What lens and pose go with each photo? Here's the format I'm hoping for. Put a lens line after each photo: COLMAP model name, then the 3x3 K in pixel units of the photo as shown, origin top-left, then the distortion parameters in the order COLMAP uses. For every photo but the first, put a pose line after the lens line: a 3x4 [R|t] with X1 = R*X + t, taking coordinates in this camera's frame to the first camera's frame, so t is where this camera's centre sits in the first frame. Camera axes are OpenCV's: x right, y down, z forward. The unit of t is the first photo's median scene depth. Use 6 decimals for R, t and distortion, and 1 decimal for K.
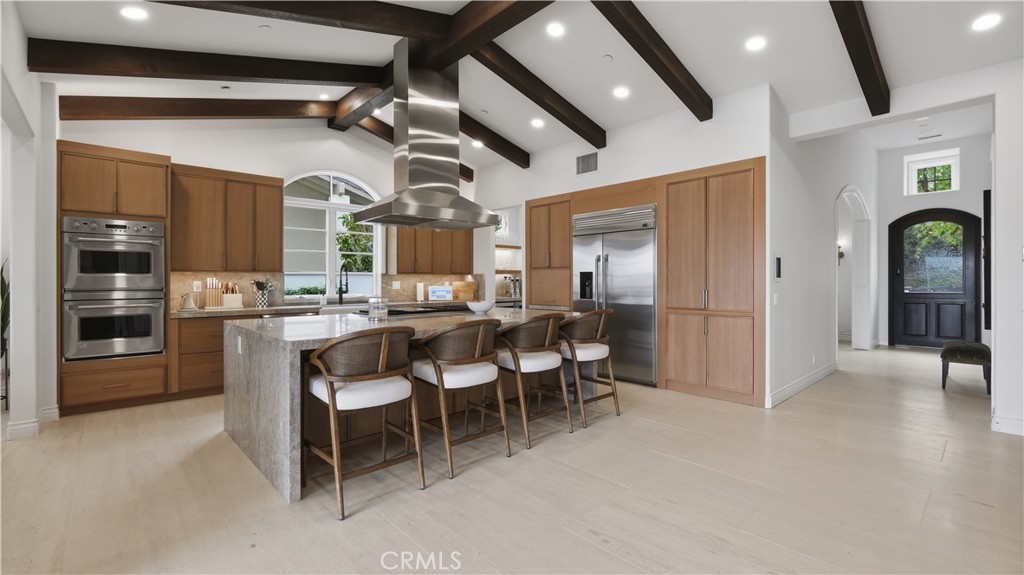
lens RADIAL K [[444.7, 0, 510.2], [0, 444.7, 281.1], [0, 0, 1]] dist [-0.010047, 0.000423]
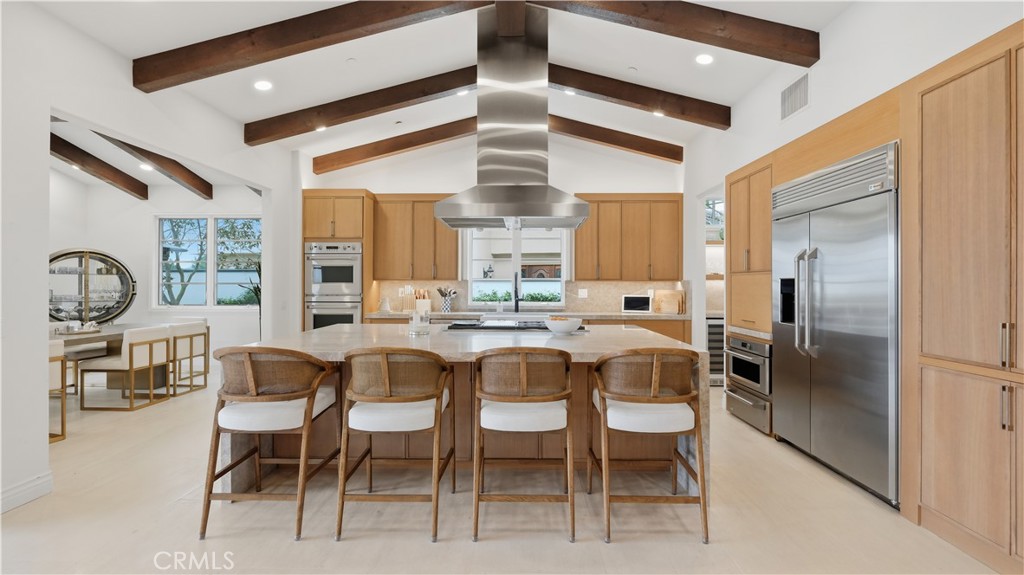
lens RADIAL K [[444.7, 0, 510.2], [0, 444.7, 281.1], [0, 0, 1]] dist [-0.010047, 0.000423]
pose [[0.718727, -0.001655, -0.695290, 0.333852], [-0.004412, 0.999966, -0.006940, -0.011718], [0.695278, 0.008056, 0.718696, 0.324241]]
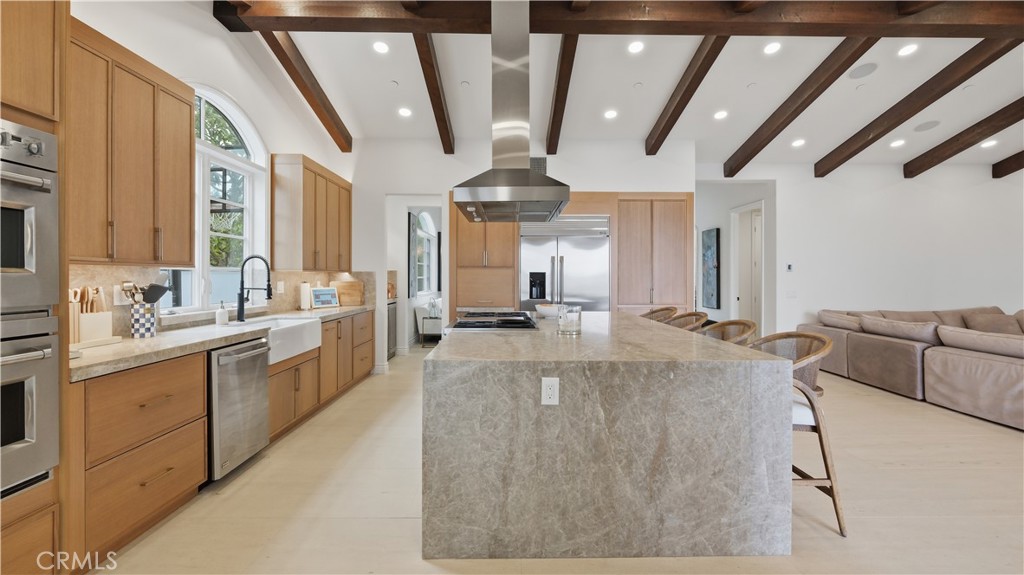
lens RADIAL K [[444.7, 0, 510.2], [0, 444.7, 281.1], [0, 0, 1]] dist [-0.010047, 0.000423]
pose [[0.675071, -0.002197, 0.737749, -0.657813], [-0.004147, 0.999968, 0.006772, -0.007691], [-0.737741, -0.007632, 0.675041, 0.374212]]
